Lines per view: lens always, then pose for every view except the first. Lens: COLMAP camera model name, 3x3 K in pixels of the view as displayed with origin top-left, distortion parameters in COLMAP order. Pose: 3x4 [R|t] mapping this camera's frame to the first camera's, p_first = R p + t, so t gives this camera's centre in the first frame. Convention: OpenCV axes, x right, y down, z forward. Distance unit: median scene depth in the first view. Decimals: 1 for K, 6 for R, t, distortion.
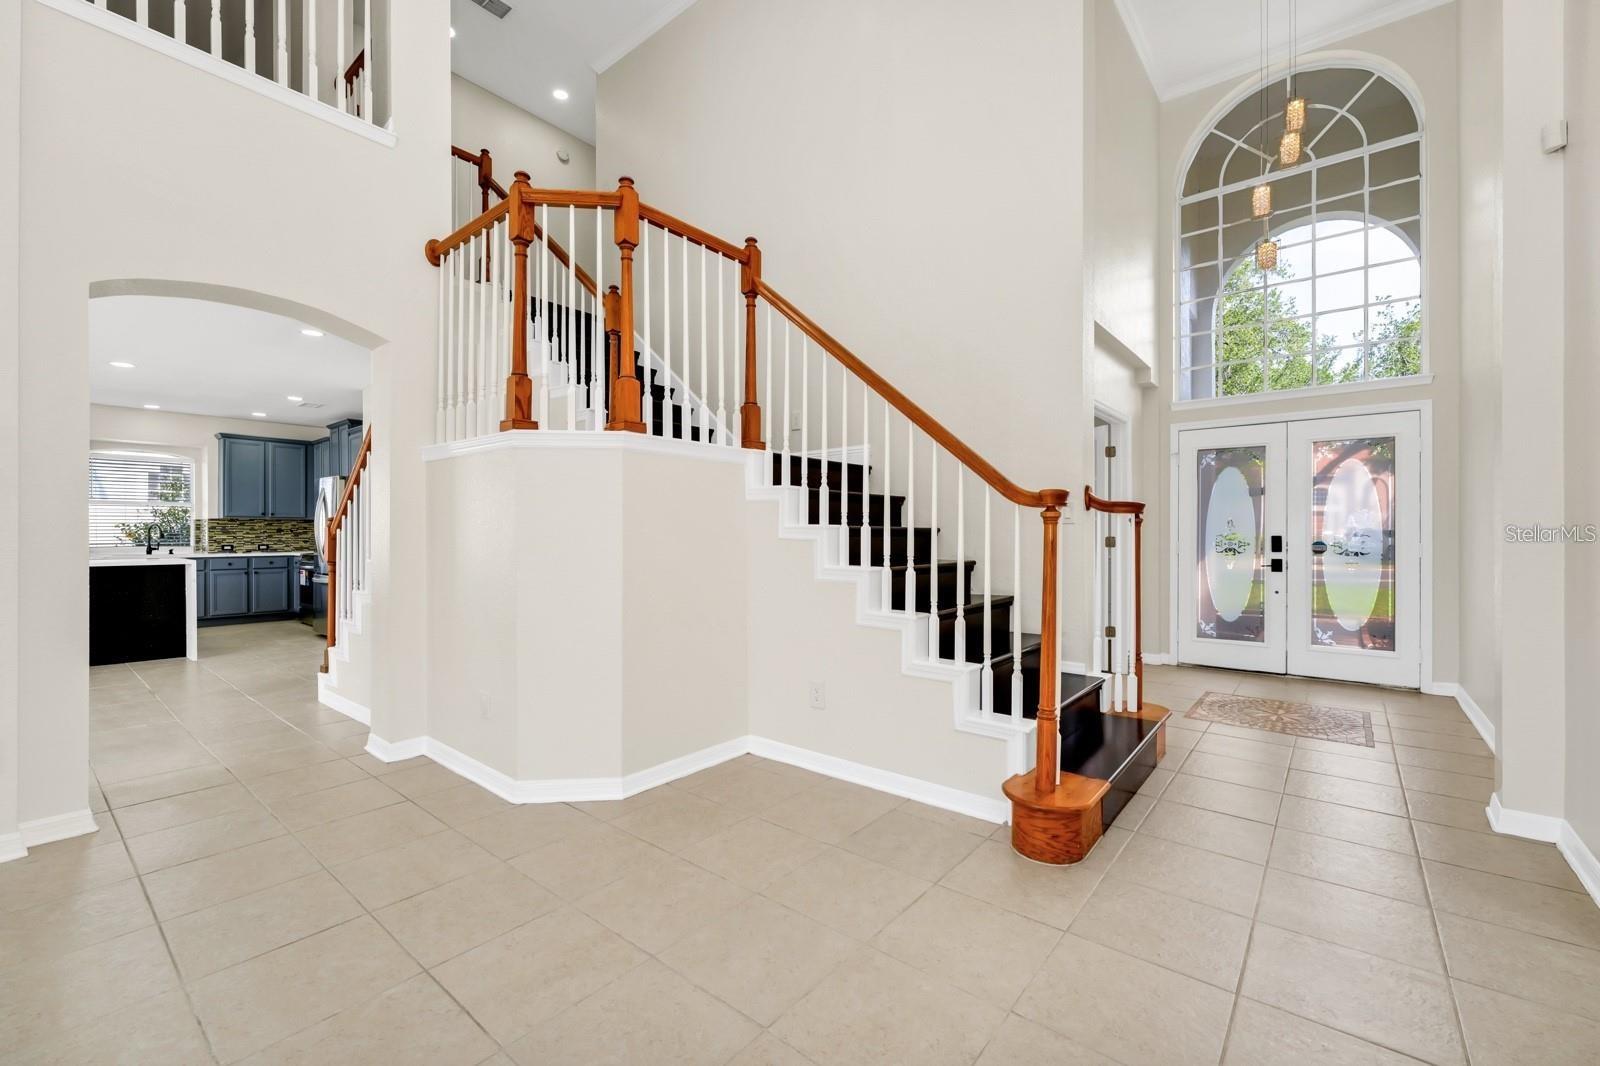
lens RADIAL K [[662.5, 0, 792.6], [0, 662.5, 534.9], [0, 0, 1]] dist [-0.000309, -0.000301]
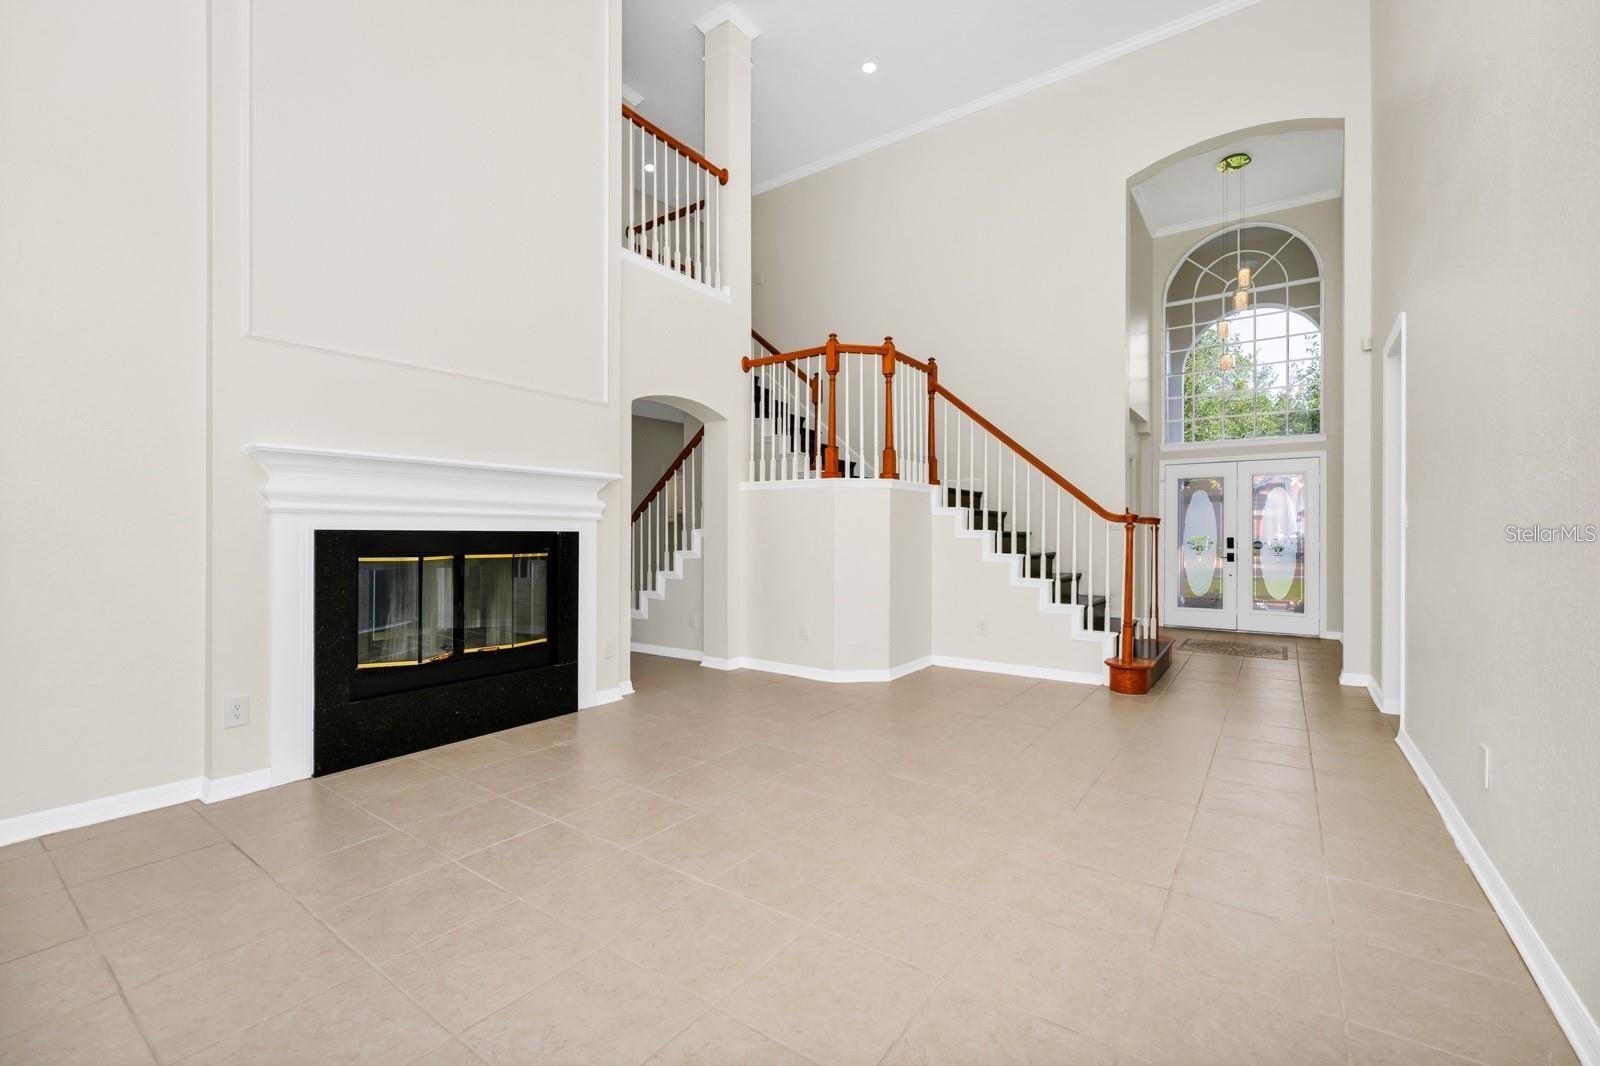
lens RADIAL K [[649.5, 0, 804.3], [0, 649.5, 533.6], [0, 0, 1]] dist [0.001598, -0.000084]
pose [[0.998125, 0.003669, 0.061090, -0.317983], [-0.003490, 0.999989, -0.003030, 0.000380], [-0.061101, 0.002811, 0.998128, -0.404352]]
